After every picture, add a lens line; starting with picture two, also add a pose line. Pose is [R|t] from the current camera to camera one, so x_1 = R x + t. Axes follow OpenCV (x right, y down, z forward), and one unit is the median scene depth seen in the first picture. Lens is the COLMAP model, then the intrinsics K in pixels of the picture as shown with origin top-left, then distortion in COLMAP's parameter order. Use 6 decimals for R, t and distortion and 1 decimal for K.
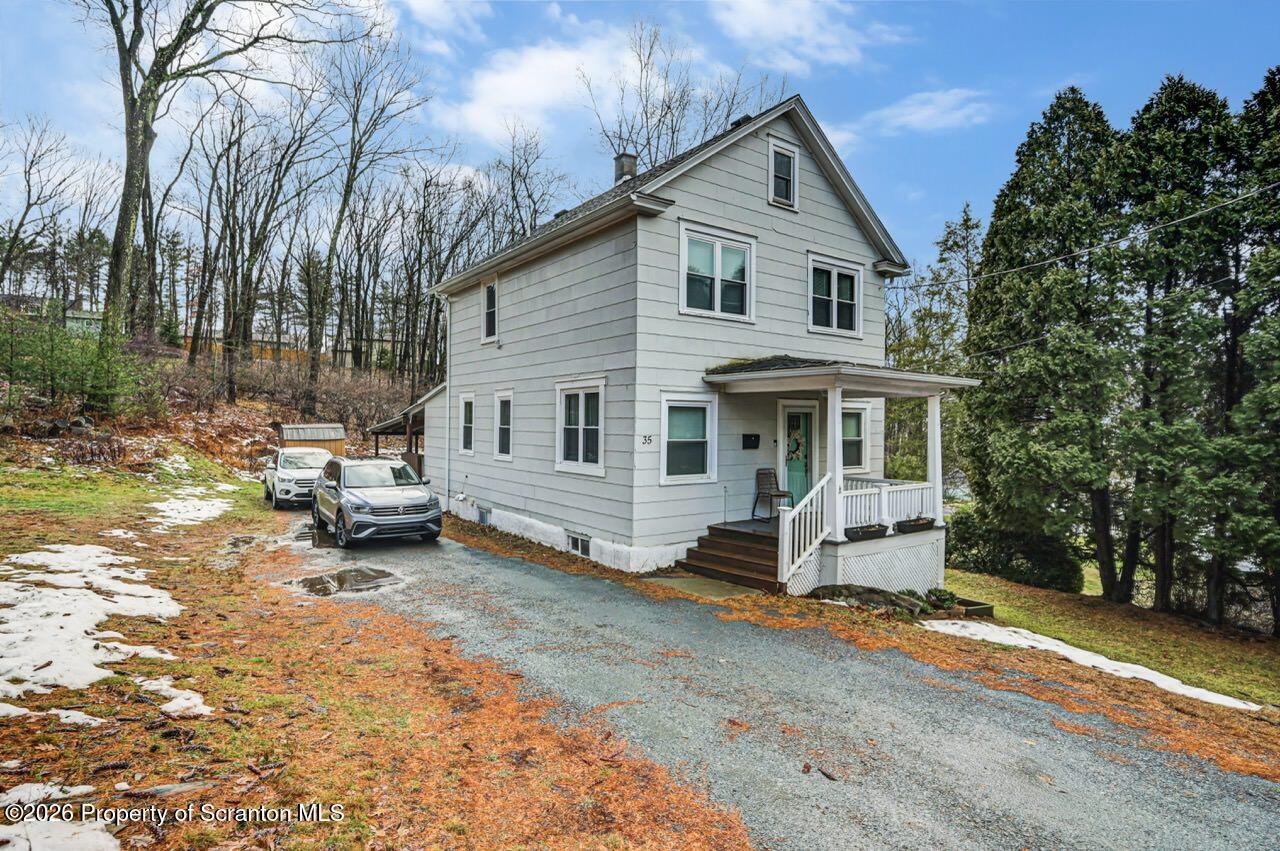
lens RADIAL K [[651.0, 0, 637.3], [0, 651.0, 425.6], [0, 0, 1]] dist [-0.001593, 0.001867]
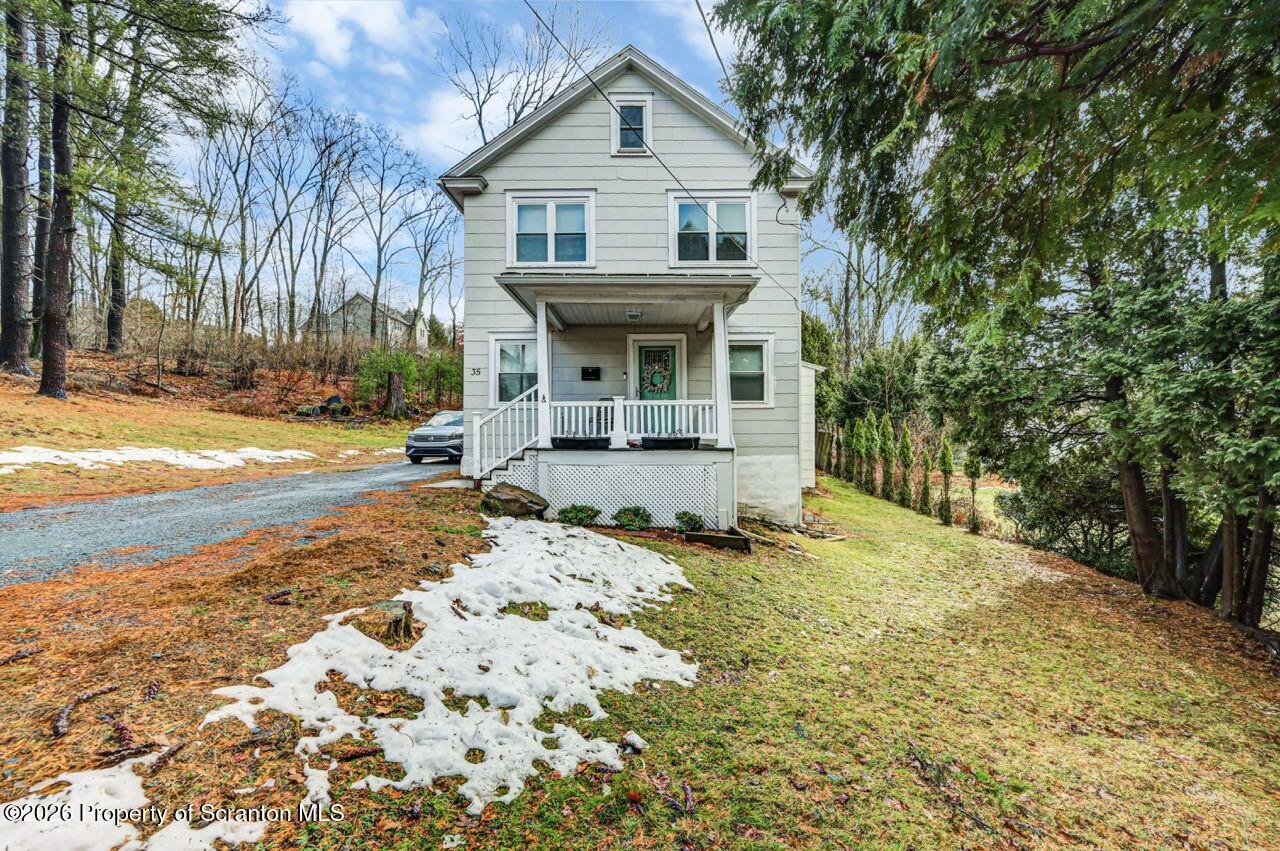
lens RADIAL K [[505.5, 0, 638.5], [0, 505.5, 424.6], [0, 0, 1]] dist [0.002836, -0.000273]
pose [[0.805632, -0.016123, -0.592197, 0.713289], [0.008854, 0.999846, -0.015178, 0.119355], [0.592350, 0.006984, 0.805650, 0.337332]]
